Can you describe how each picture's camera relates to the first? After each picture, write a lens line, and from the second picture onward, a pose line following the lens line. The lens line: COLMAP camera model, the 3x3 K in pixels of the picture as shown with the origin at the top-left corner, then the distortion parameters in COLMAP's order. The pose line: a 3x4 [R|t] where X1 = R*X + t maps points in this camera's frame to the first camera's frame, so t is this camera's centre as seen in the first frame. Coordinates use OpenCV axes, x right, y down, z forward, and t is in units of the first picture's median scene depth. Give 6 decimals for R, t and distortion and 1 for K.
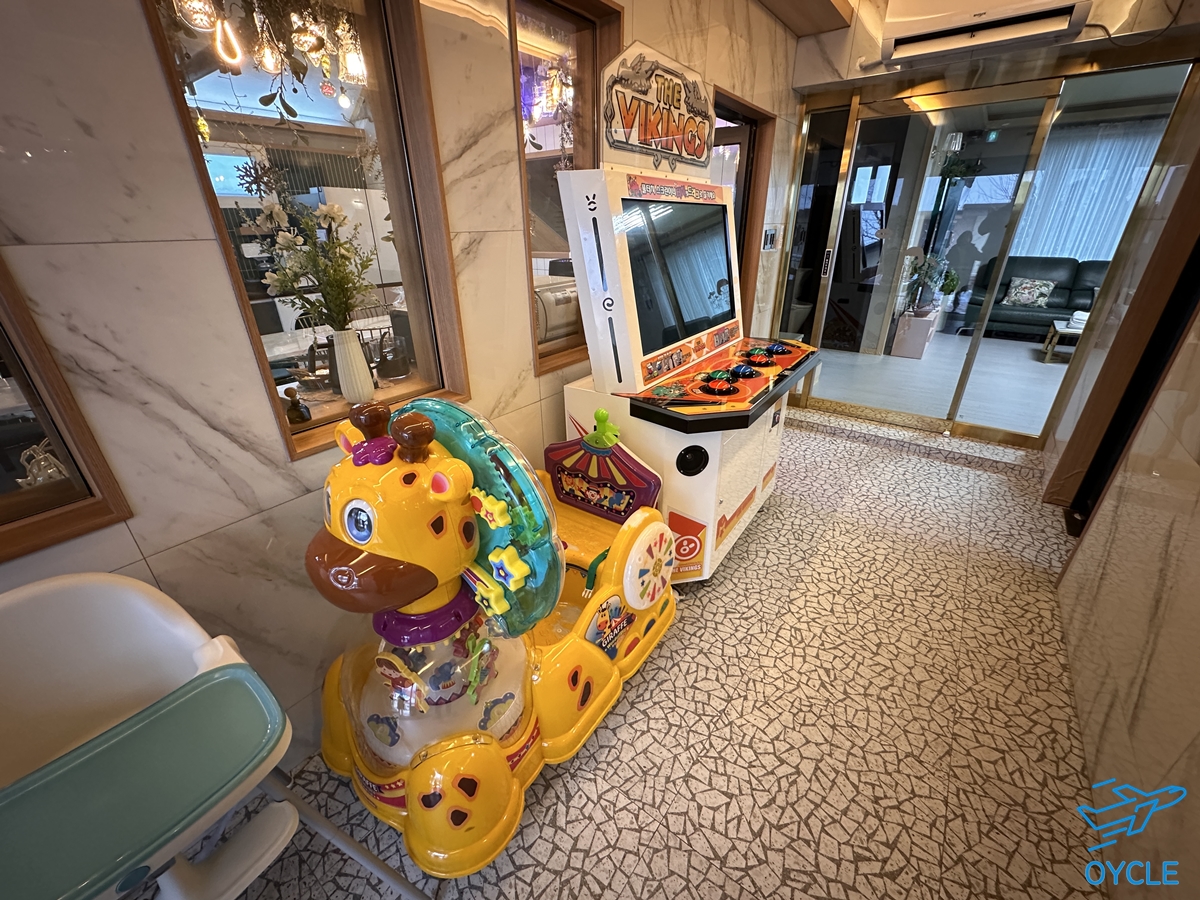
lens RADIAL K [[479.9, 0, 597.9], [0, 479.9, 449.3], [0, 0, 1]] dist [-0.002205, -0.000081]
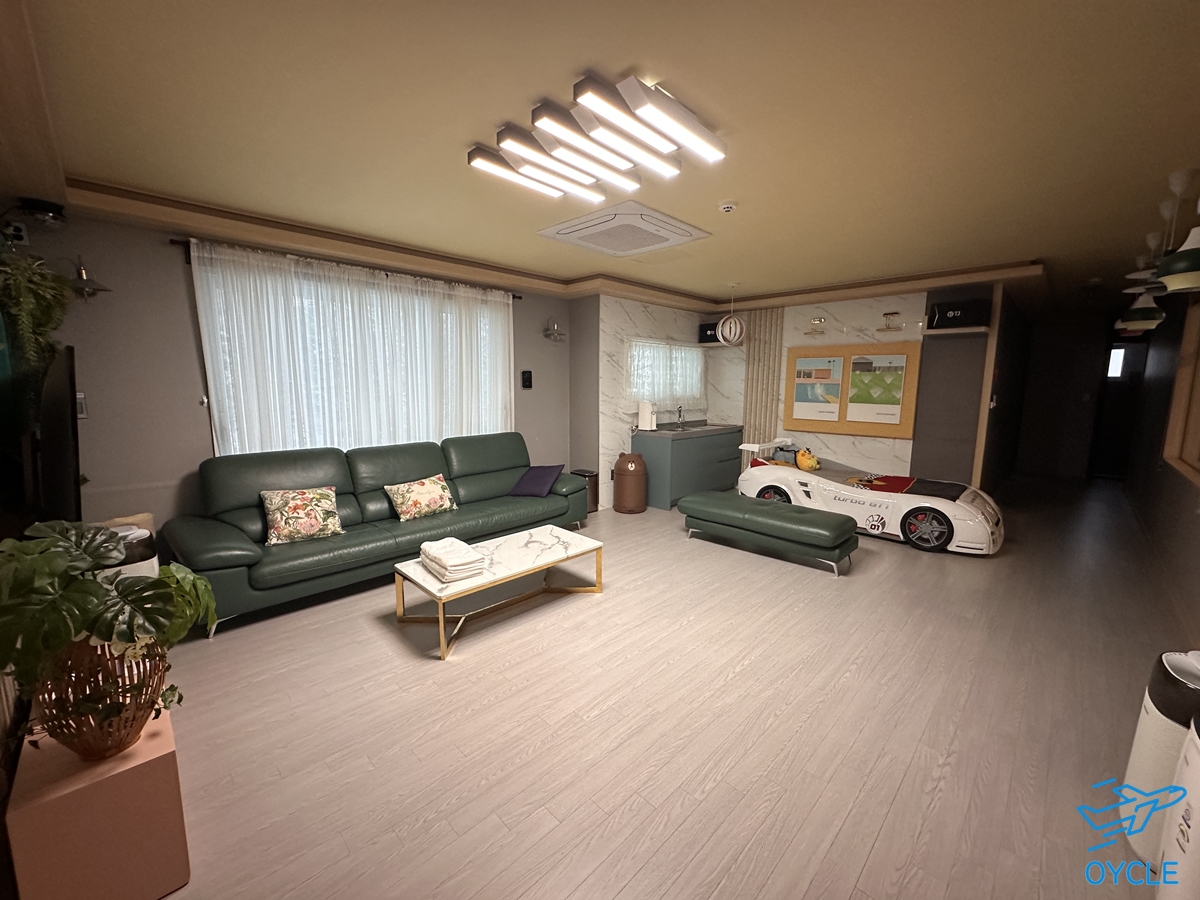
lens RADIAL K [[479.9, 0, 597.7], [0, 479.9, 450.0], [0, 0, 1]] dist [-0.002205, -0.000081]
pose [[0.148229, -0.118761, 0.981796, 0.421682], [0.413483, 0.909269, 0.047562, -0.282638], [-0.898365, 0.398906, 0.183886, 0.571655]]
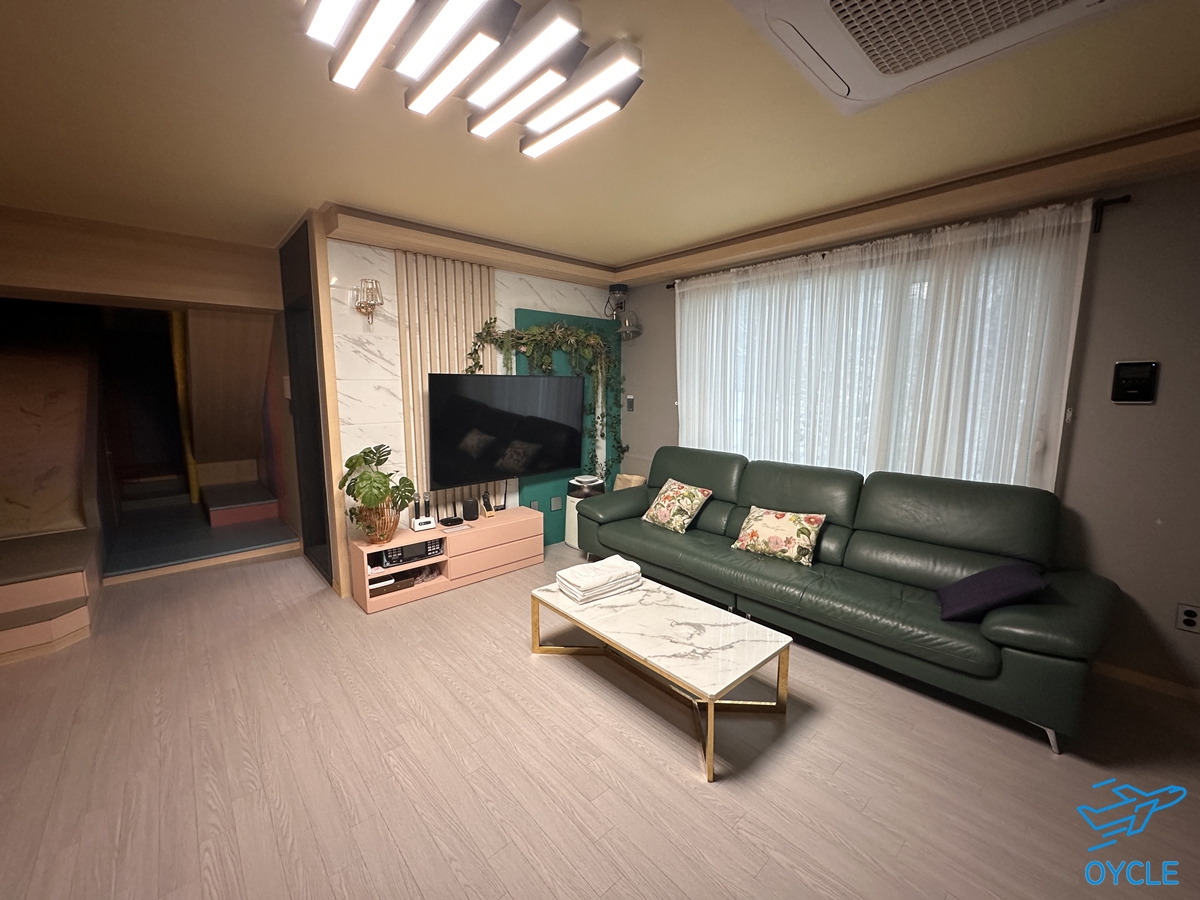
lens RADIAL K [[479.9, 0, 600.4], [0, 479.9, 449.6], [0, 0, 1]] dist [-0.002205, -0.000081]
pose [[0.980035, 0.043636, -0.193975, 0.929826], [-0.100164, 0.951129, -0.292099, -0.206487], [0.171749, 0.305696, 0.936510, 0.383981]]
